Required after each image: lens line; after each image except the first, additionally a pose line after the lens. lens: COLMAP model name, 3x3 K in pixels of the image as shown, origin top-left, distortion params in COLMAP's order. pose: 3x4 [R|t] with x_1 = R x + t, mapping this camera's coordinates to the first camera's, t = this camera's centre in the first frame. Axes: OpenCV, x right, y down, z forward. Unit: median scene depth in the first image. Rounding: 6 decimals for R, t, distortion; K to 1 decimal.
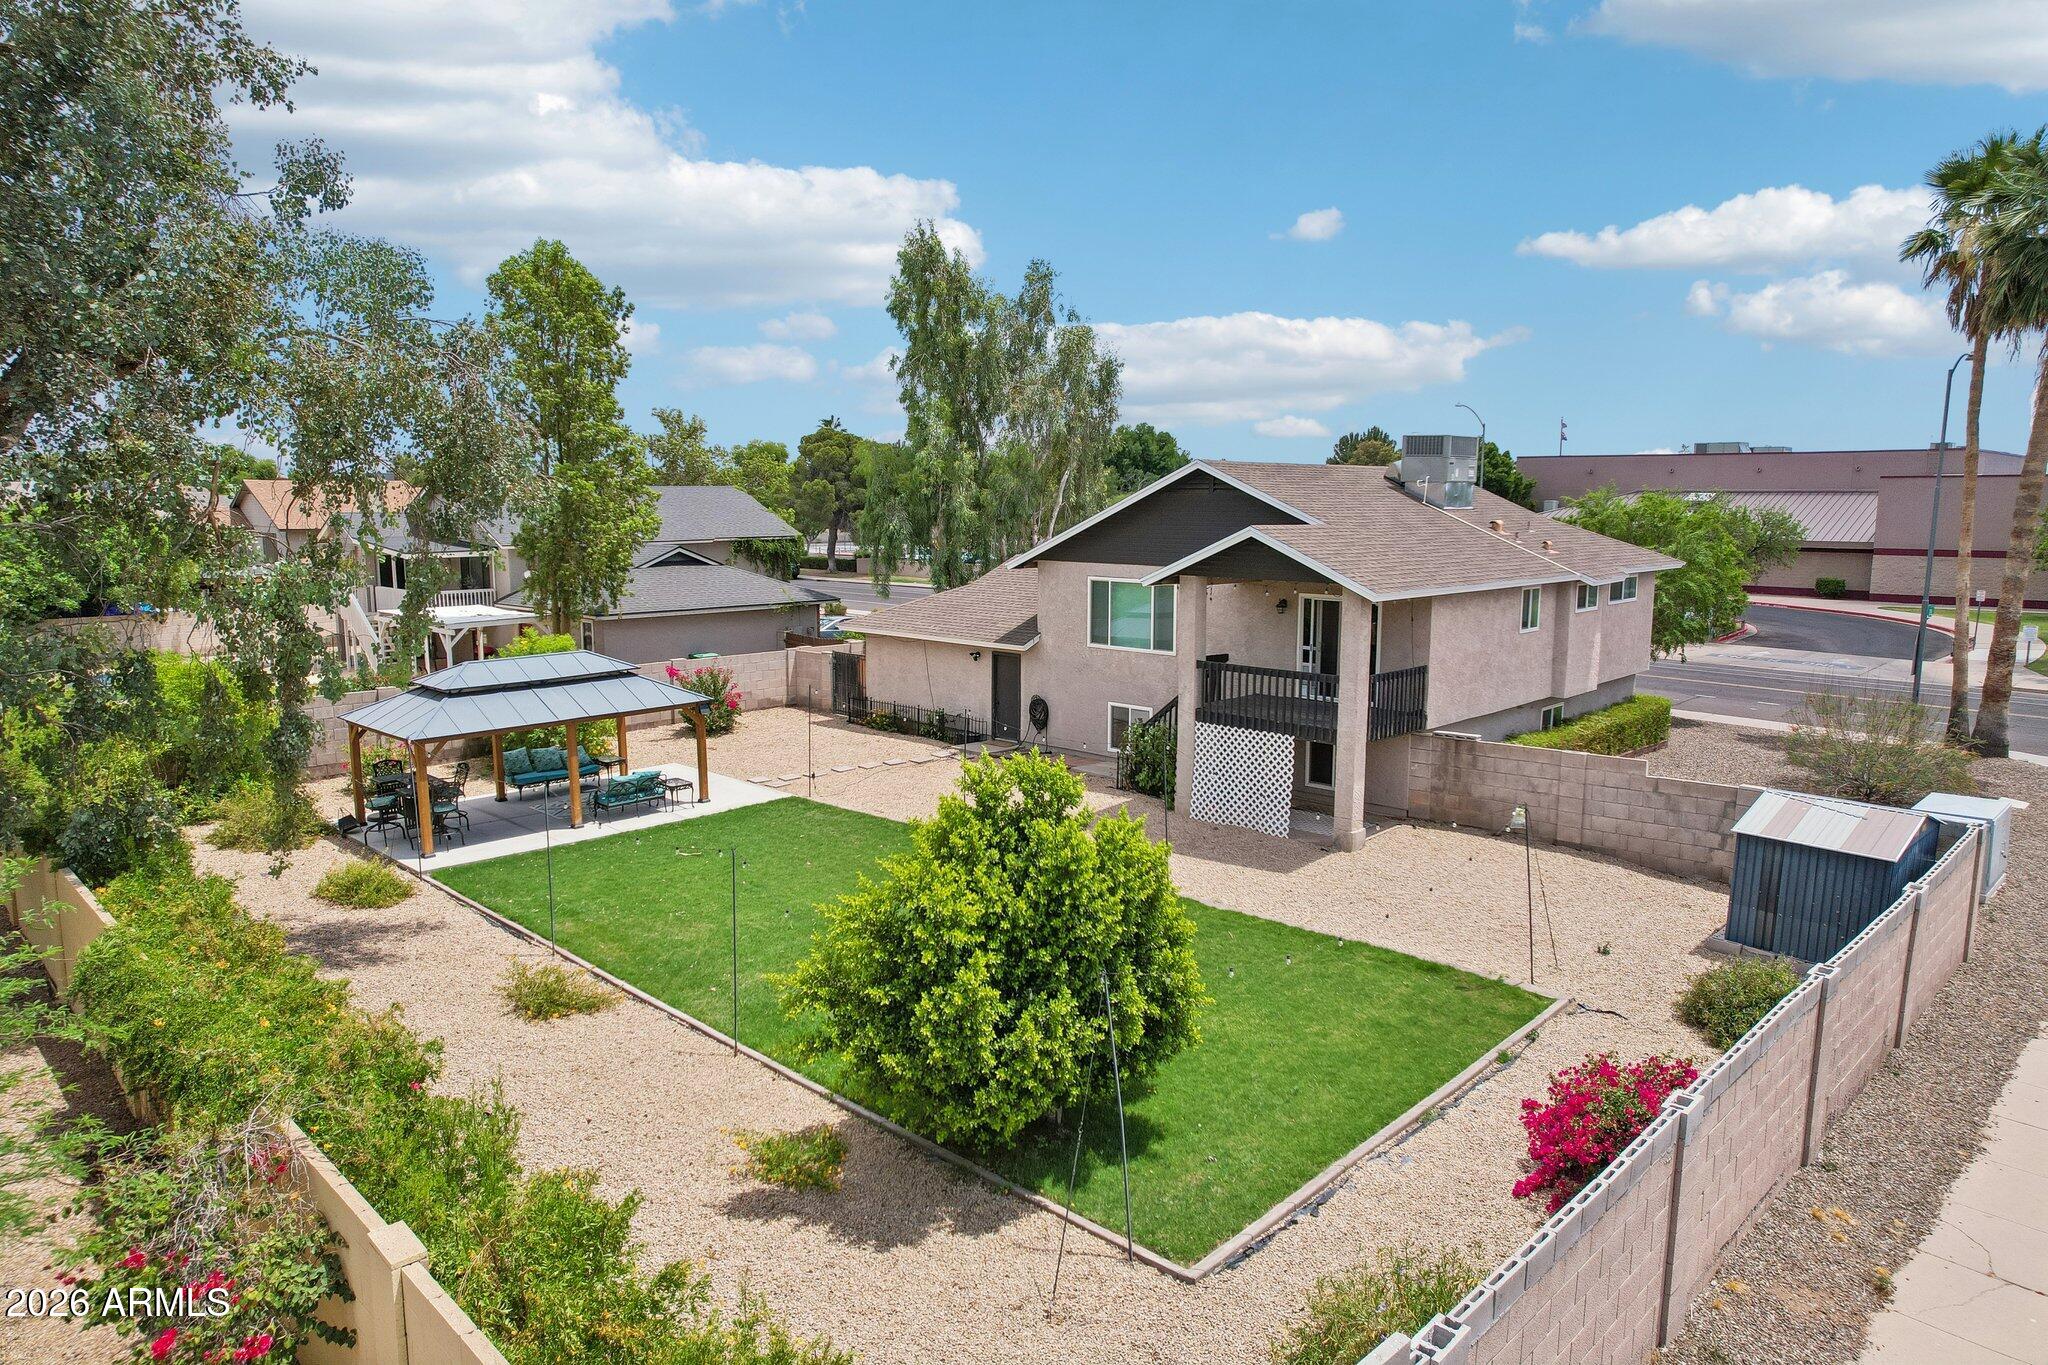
lens RADIAL K [[1299.9, 0, 1024.0], [0, 1299.9, 682.5], [0, 0, 1]] dist [-0.065669, 0.057657]
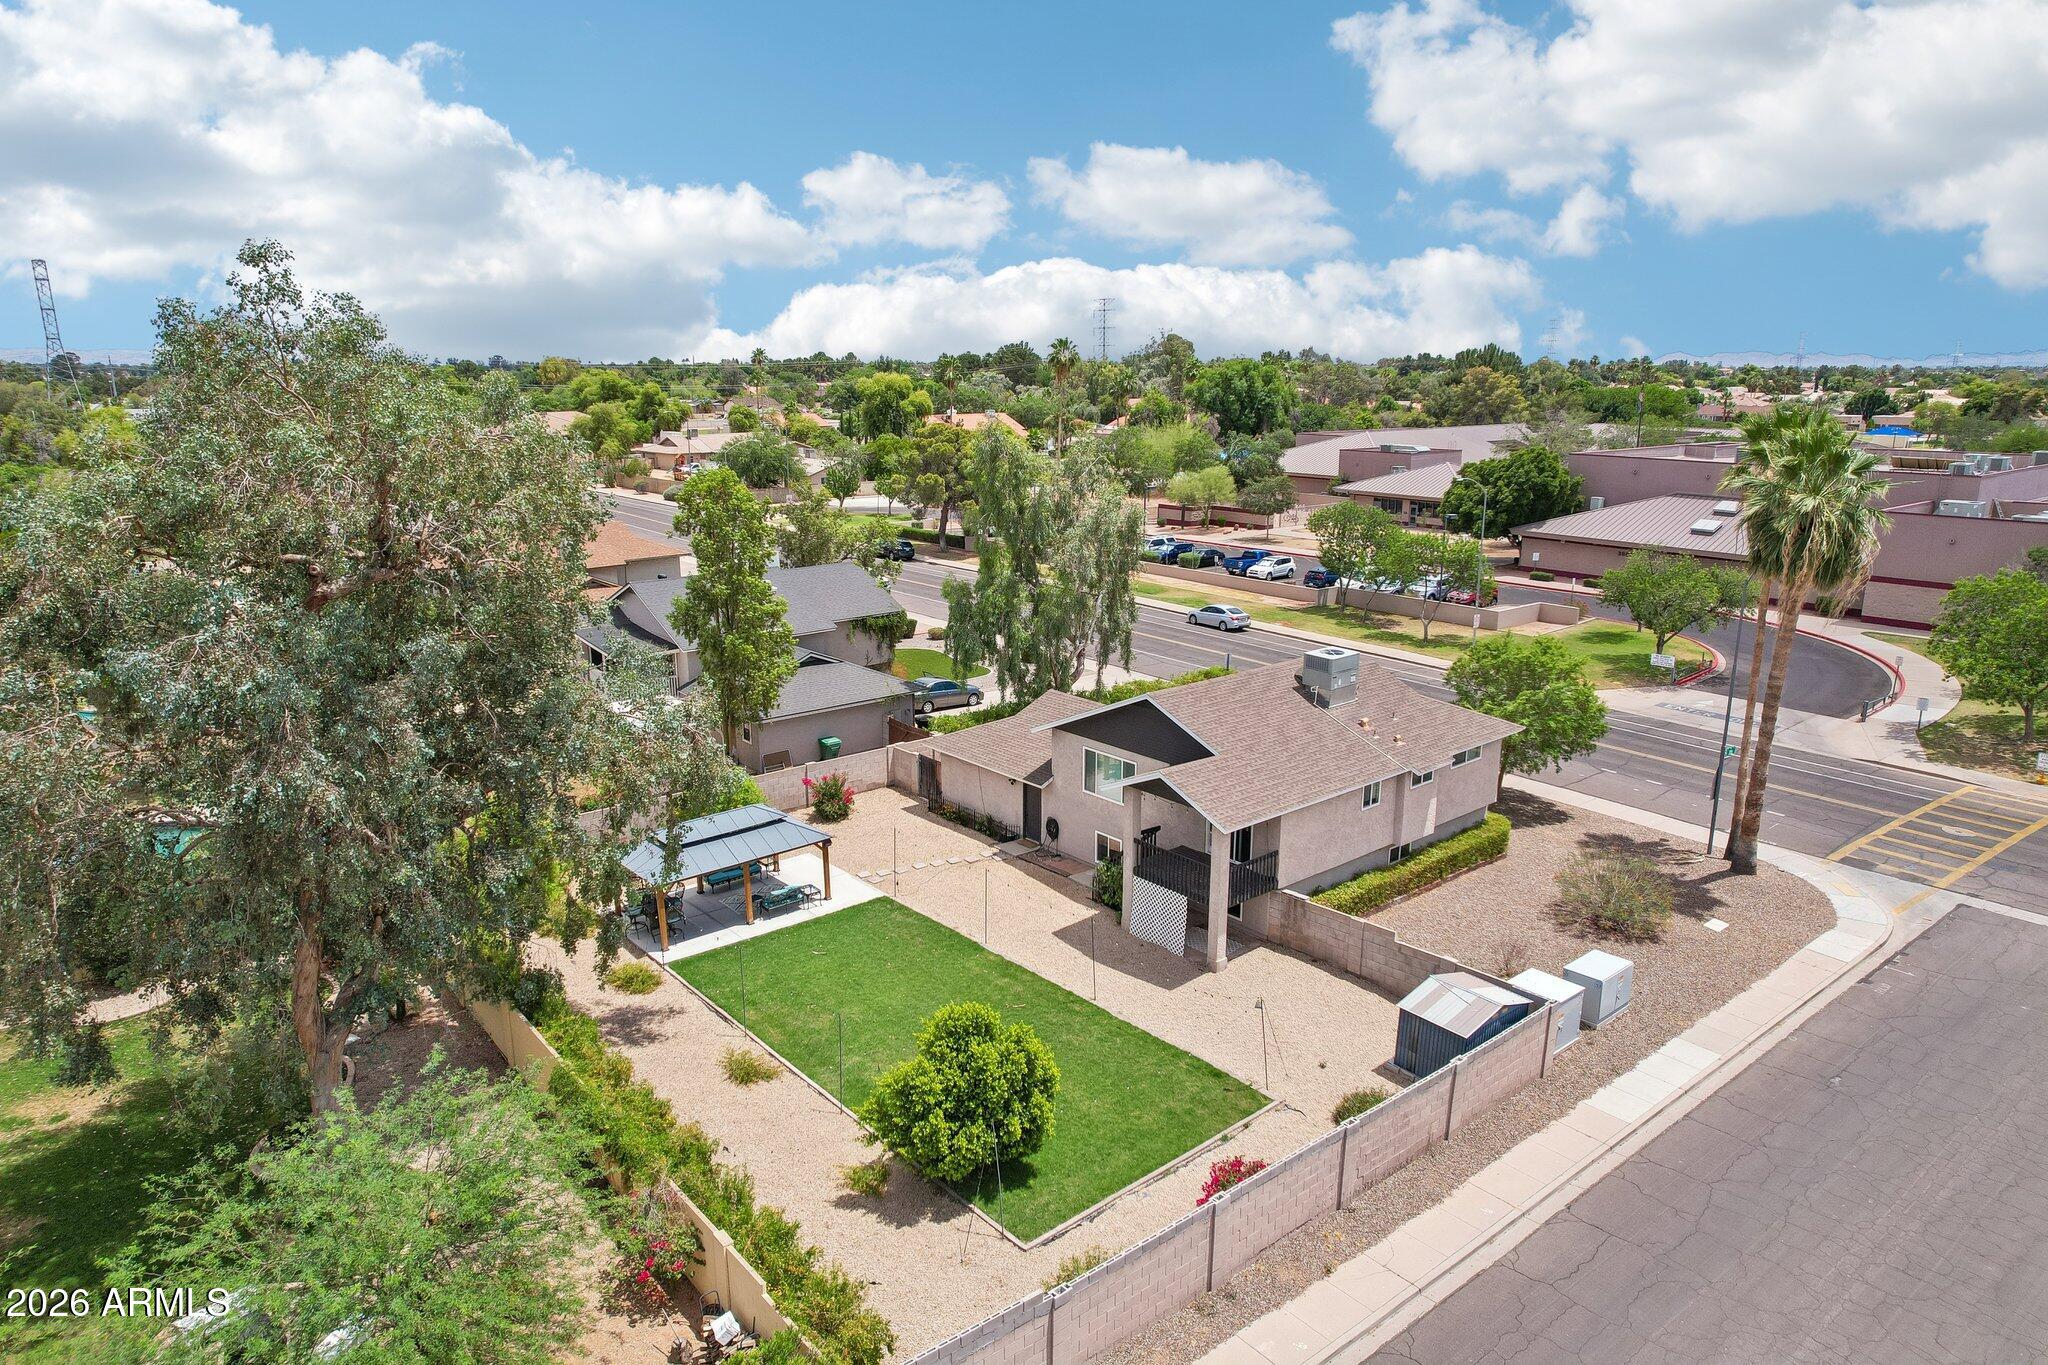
lens RADIAL K [[1302.3, 0, 1024.0], [0, 1302.3, 682.5], [0, 0, 1]] dist [-0.037880, -0.000751]
pose [[0.995061, 0.019511, -0.097330, 0.191729], [-0.009767, 0.994980, 0.099598, -0.460624], [0.098784, -0.098156, 0.990256, -0.713594]]
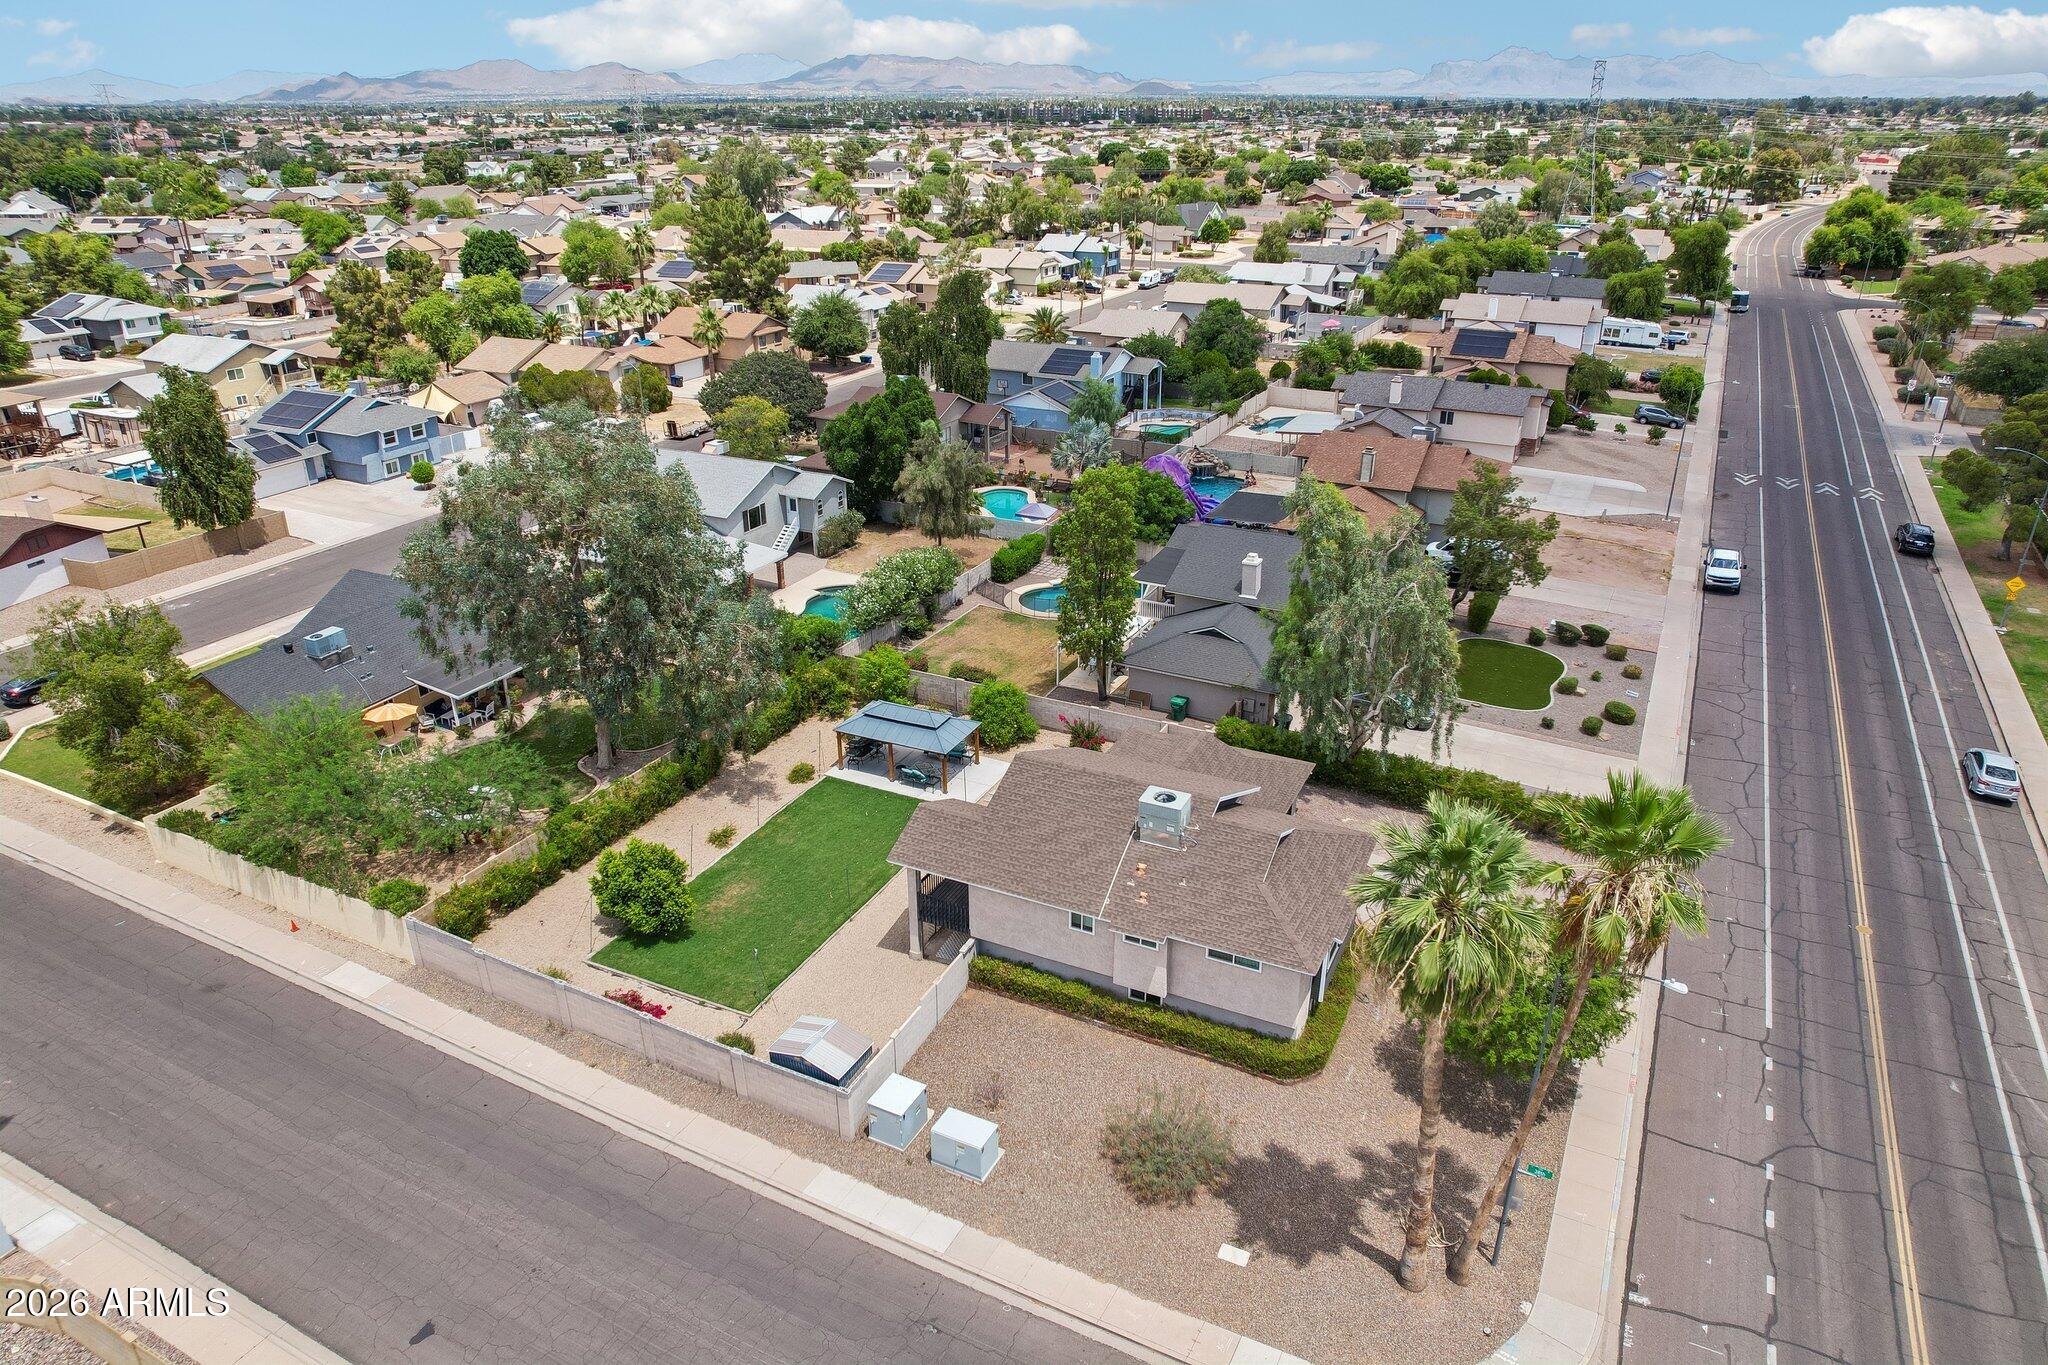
lens RADIAL K [[1299.9, 0, 1024.0], [0, 1299.9, 682.5], [0, 0, 1]] dist [-0.065669, 0.057657]
pose [[0.304468, 0.387433, -0.870169, 2.377798], [-0.115441, 0.921817, 0.370037, -1.318393], [0.945501, -0.012211, 0.325390, 0.559520]]
